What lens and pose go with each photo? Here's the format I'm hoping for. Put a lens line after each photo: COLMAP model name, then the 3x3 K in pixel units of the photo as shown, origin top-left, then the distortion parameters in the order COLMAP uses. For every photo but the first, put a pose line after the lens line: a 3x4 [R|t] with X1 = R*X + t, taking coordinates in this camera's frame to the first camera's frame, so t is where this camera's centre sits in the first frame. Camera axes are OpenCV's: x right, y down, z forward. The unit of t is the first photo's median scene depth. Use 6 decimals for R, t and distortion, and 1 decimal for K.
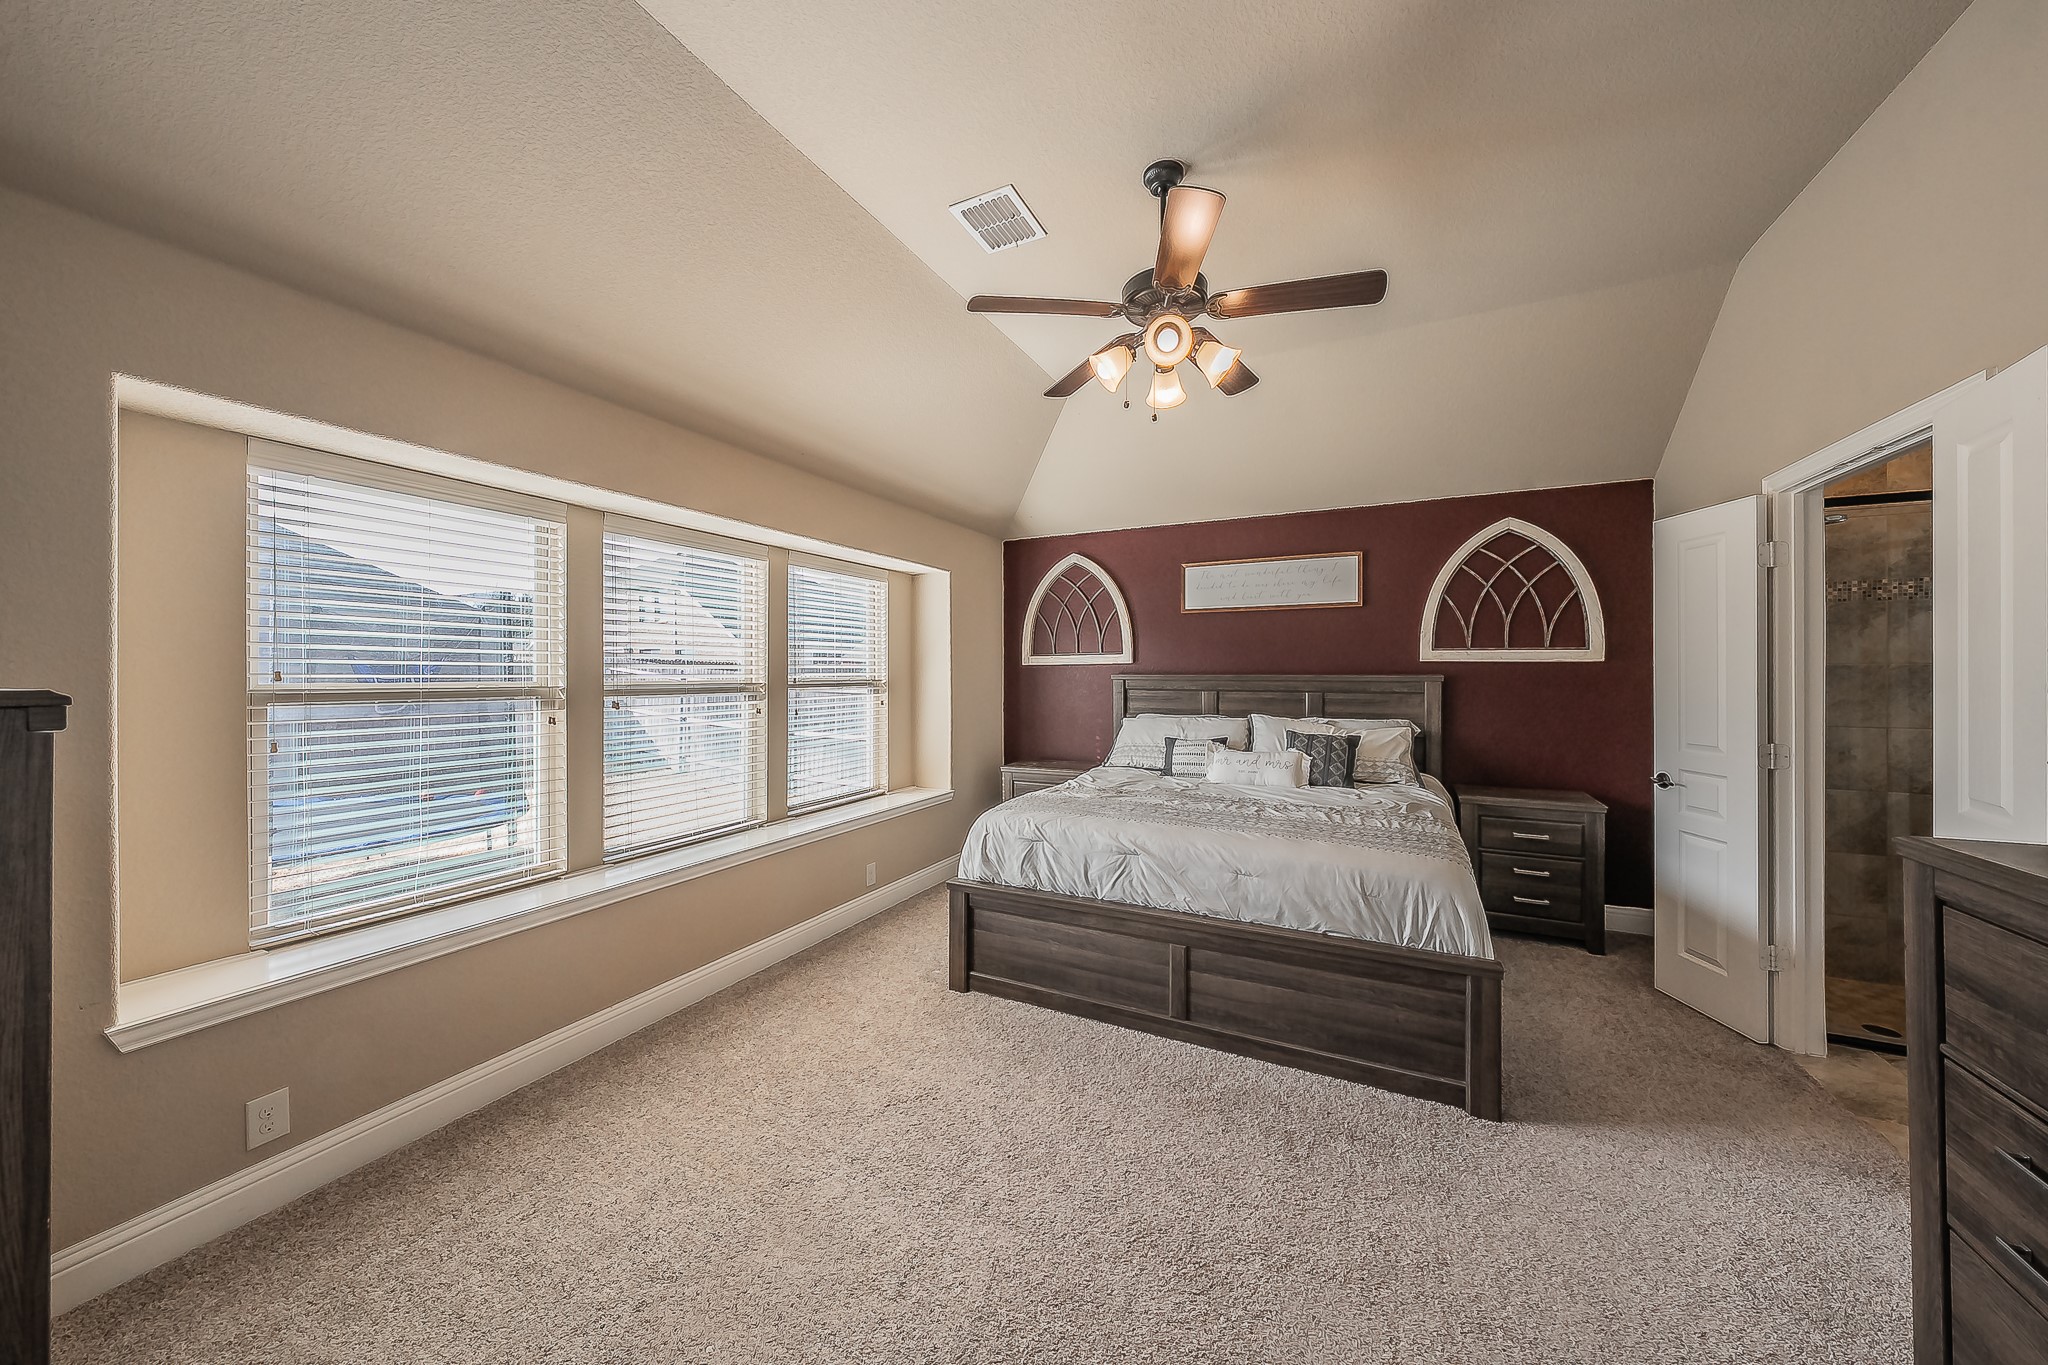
lens RADIAL K [[697.6, 0, 1024.9], [0, 697.6, 672.6], [0, 0, 1]] dist [-0.001135, -0.000126]
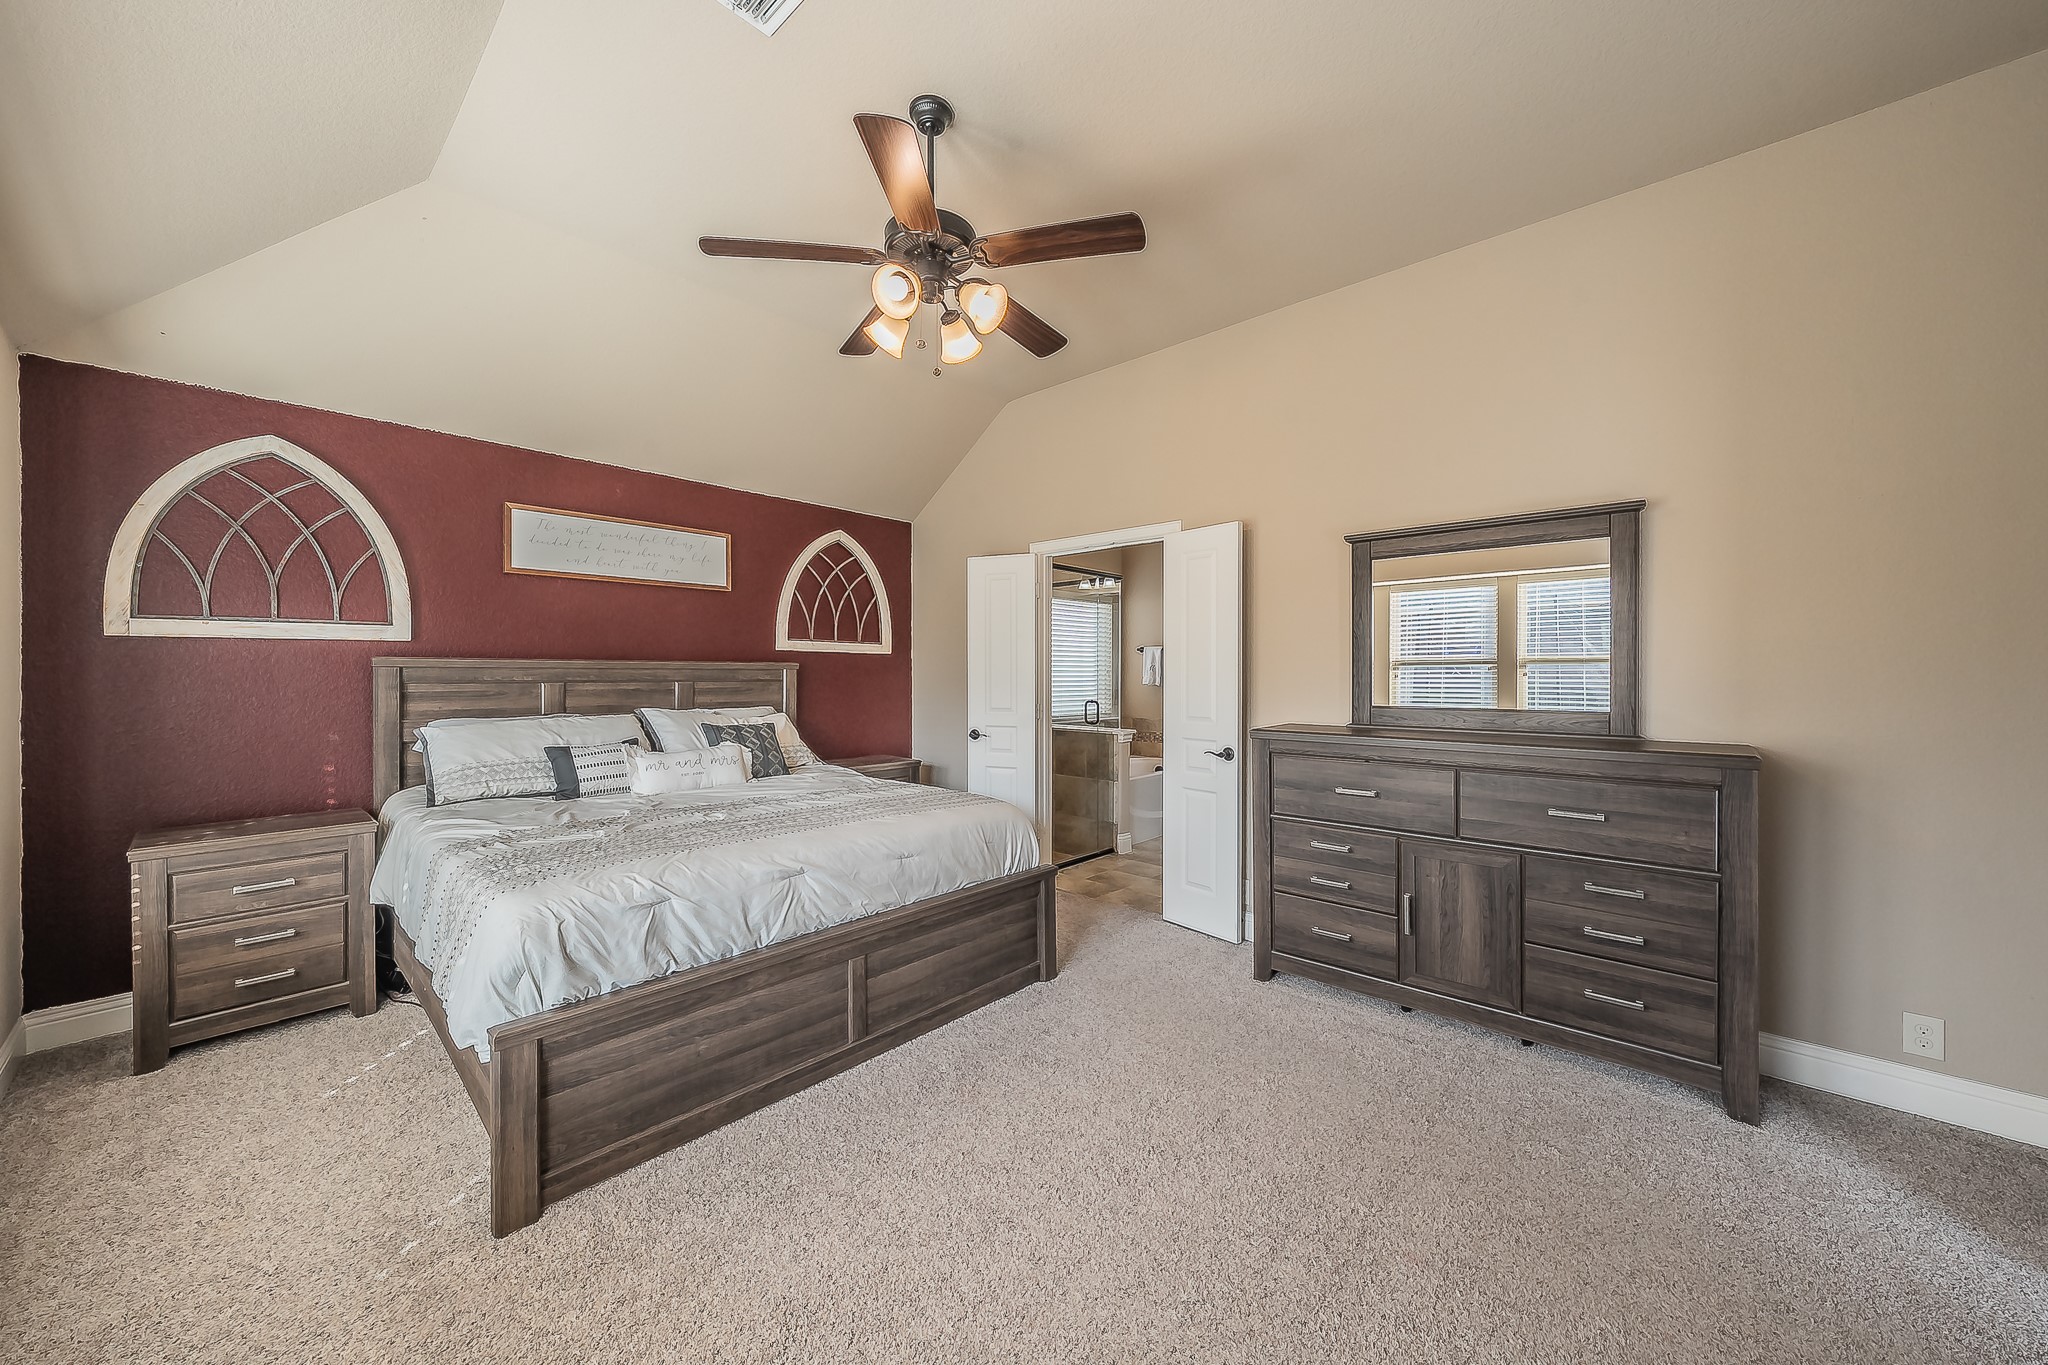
lens RADIAL K [[732.9, 0, 1021.7], [0, 732.9, 671.5], [0, 0, 1]] dist [-0.008787, -0.000023]
pose [[0.270760, 0.003824, 0.962639, -0.434640], [-0.002158, 0.999992, -0.003366, 0.020475], [-0.962644, -0.001166, 0.270766, 0.382685]]
